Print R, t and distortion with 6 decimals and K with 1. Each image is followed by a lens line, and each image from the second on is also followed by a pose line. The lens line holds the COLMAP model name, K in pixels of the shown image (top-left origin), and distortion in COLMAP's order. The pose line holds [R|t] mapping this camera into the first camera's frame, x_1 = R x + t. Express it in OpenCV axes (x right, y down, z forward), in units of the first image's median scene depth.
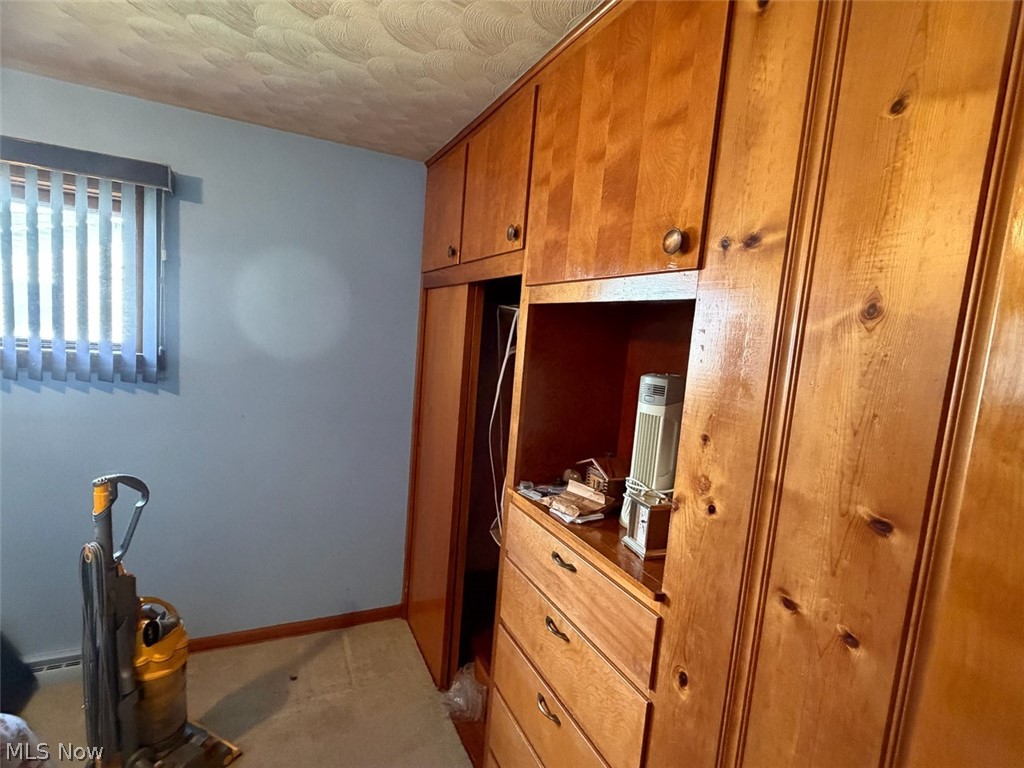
lens RADIAL K [[499.6, 0, 509.8], [0, 499.6, 385.8], [0, 0, 1]] dist [-0.000233, -0.000423]
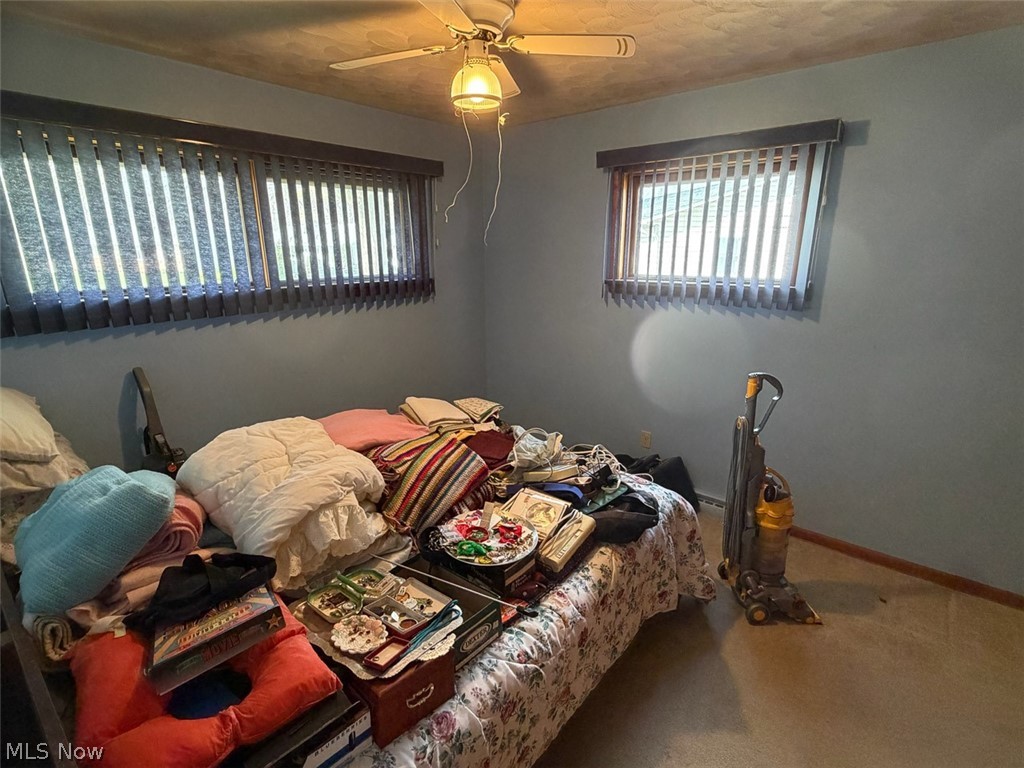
lens RADIAL K [[499.6, 0, 510.6], [0, 499.6, 383.4], [0, 0, 1]] dist [-0.000233, -0.000423]
pose [[0.408249, 0.159206, -0.898881, 0.147183], [-0.062556, 0.987239, 0.146445, 0.040518], [0.910725, -0.003556, 0.412998, -0.176587]]
